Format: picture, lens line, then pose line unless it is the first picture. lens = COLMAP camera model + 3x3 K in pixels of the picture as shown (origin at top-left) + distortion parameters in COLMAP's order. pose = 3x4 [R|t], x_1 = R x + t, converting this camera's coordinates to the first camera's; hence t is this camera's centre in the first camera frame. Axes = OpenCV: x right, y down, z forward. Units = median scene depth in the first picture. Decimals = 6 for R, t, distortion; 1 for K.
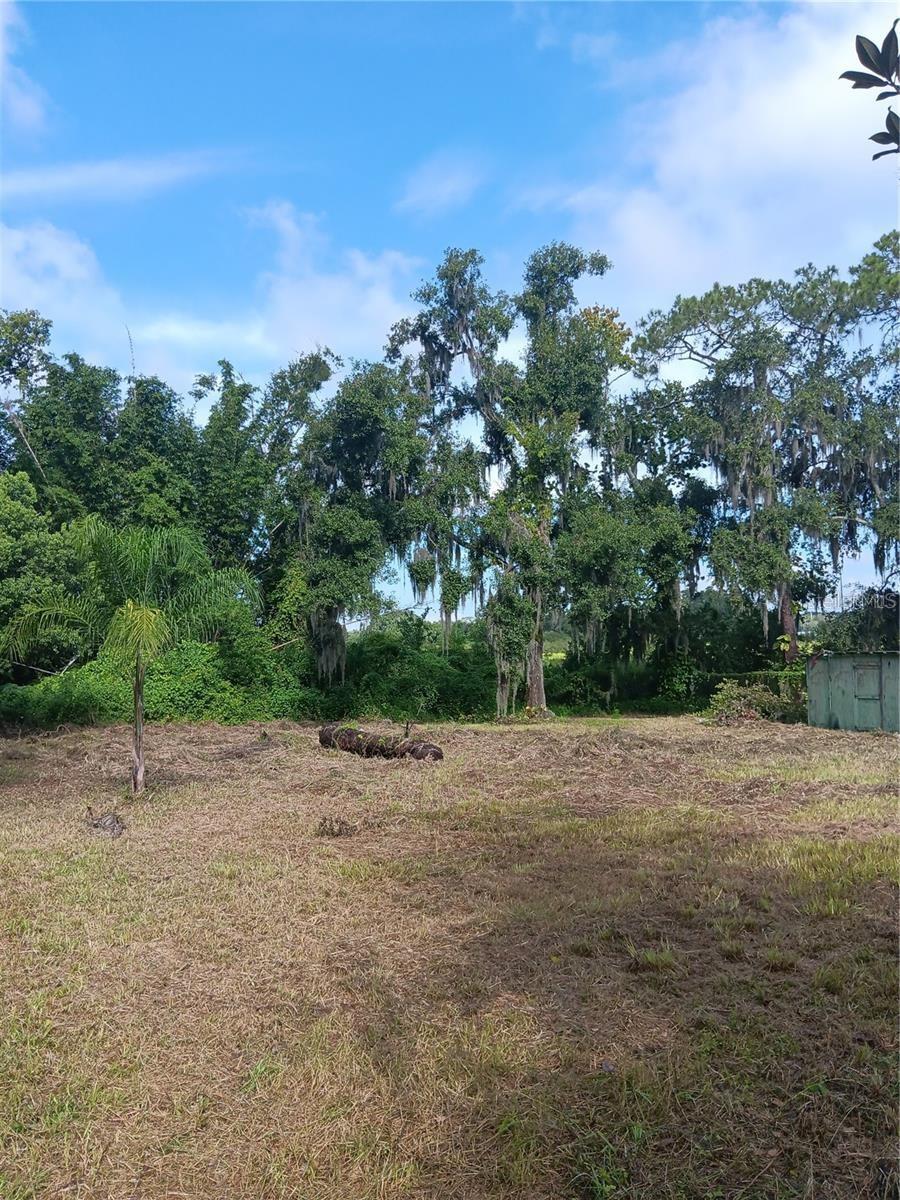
lens RADIAL K [[919.1, 0, 450.0], [0, 919.1, 600.0], [0, 0, 1]] dist [0.122392, -0.352221]
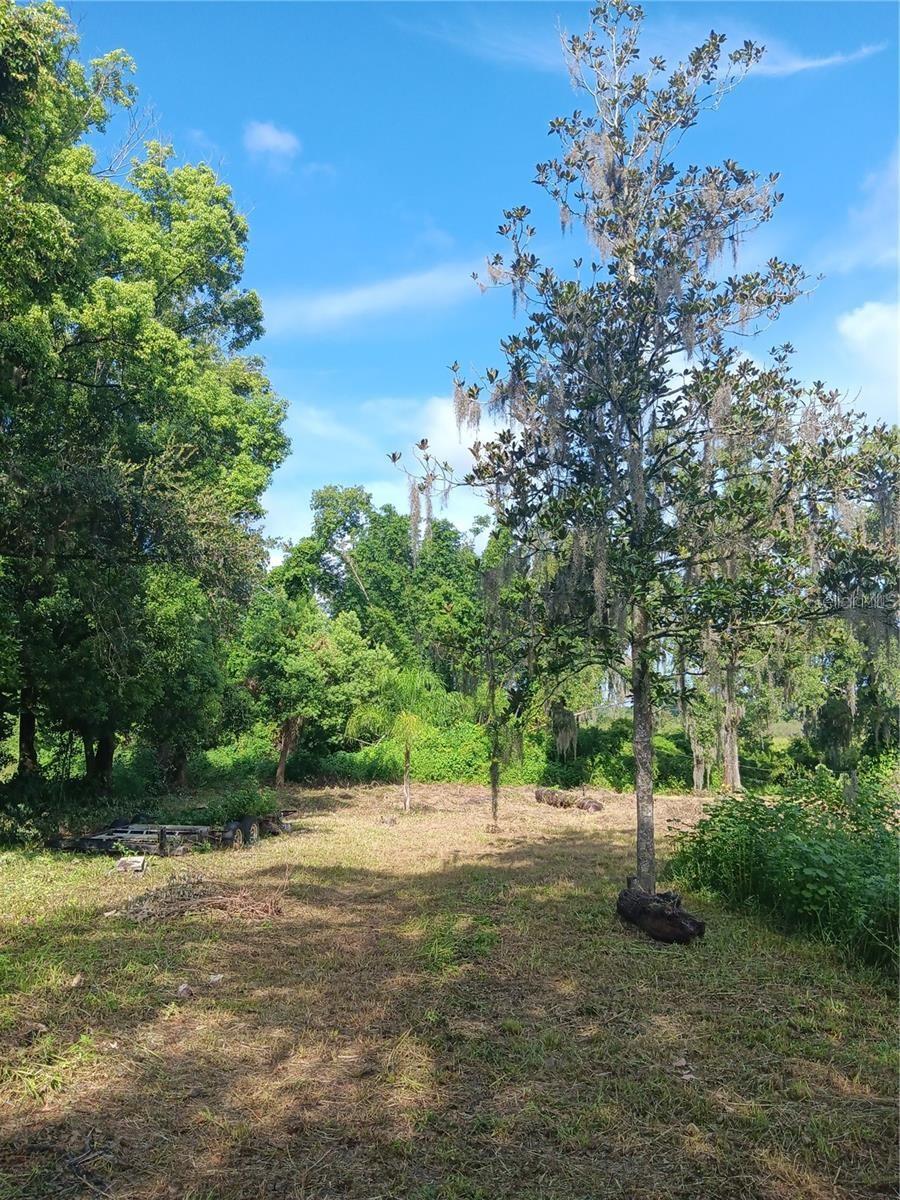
lens RADIAL K [[919.1, 0, 450.0], [0, 919.1, 600.0], [0, 0, 1]] dist [0.122392, -0.352221]
pose [[0.947863, -0.021712, -0.317936, 0.129005], [-0.004196, 0.996740, -0.080577, -0.025715], [0.318649, 0.077711, 0.944682, -0.283954]]
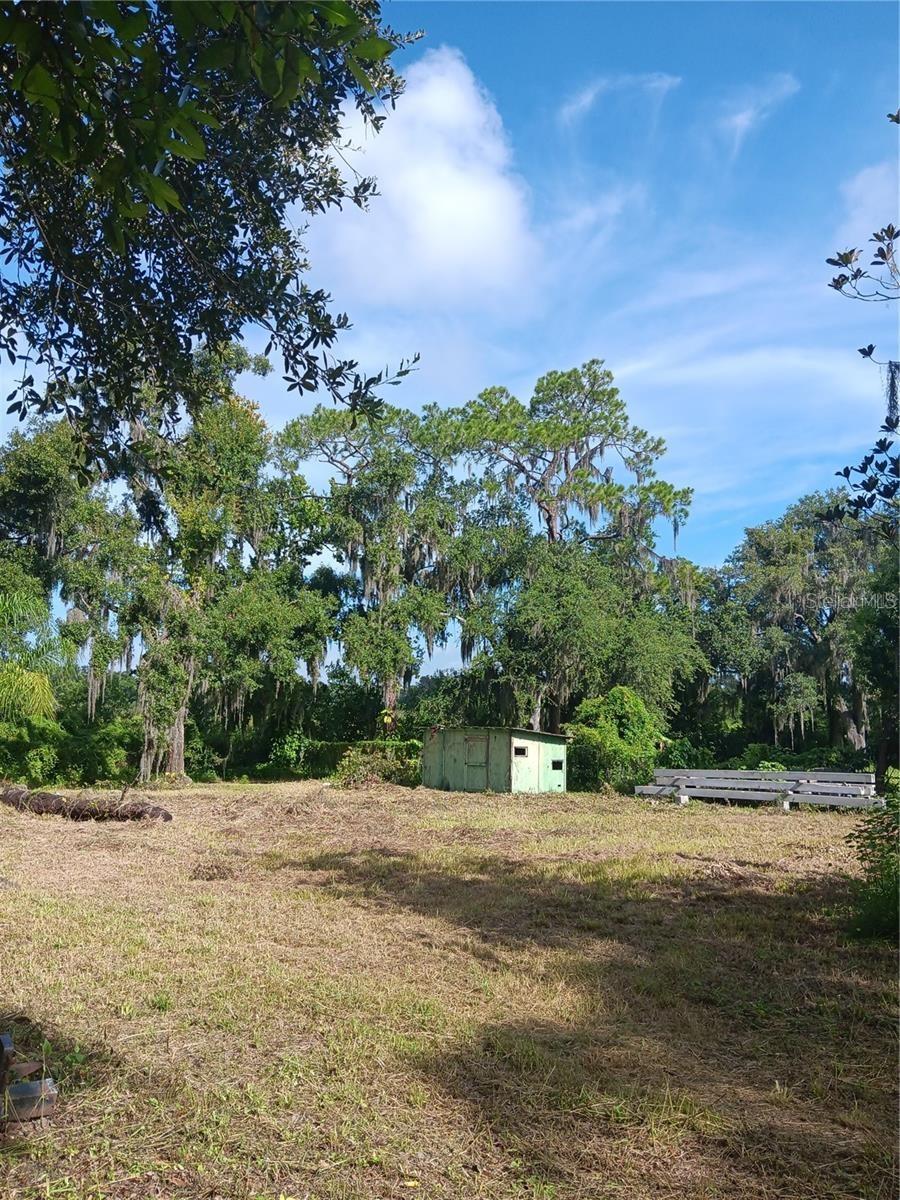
lens RADIAL K [[919.1, 0, 450.0], [0, 919.1, 600.0], [0, 0, 1]] dist [0.122392, -0.352221]
pose [[0.877714, 0.093084, 0.470056, -0.132504], [-0.059321, 0.994513, -0.086174, -0.003838], [-0.475498, 0.047752, 0.878420, -0.056054]]
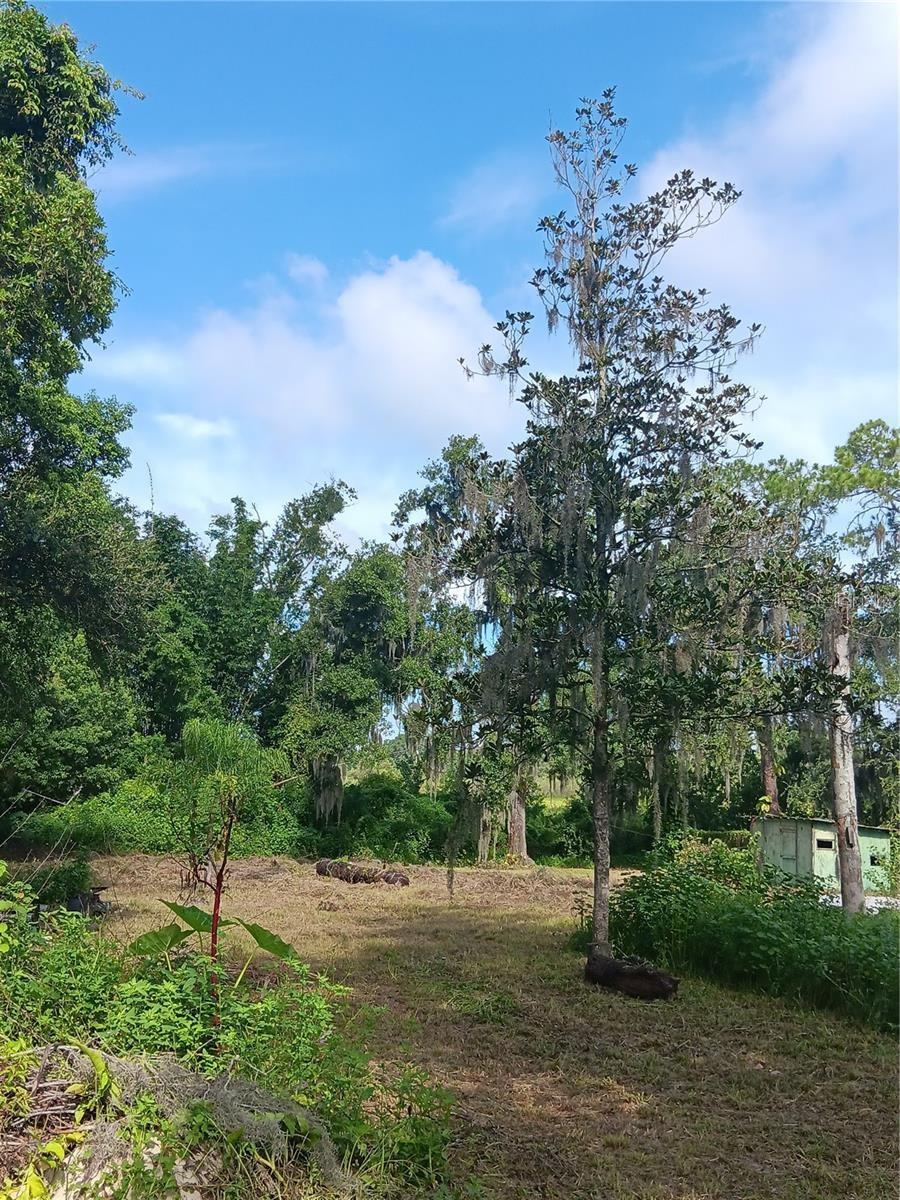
lens RADIAL K [[1201.4, 0, 450.0], [0, 1201.4, 600.0], [0, 0, 1]] dist [0.173006, -0.615963]
pose [[0.998692, 0.037283, -0.034975, 0.050633], [-0.040505, 0.994512, -0.096460, -0.037330], [0.031187, 0.097750, 0.994722, -0.406817]]
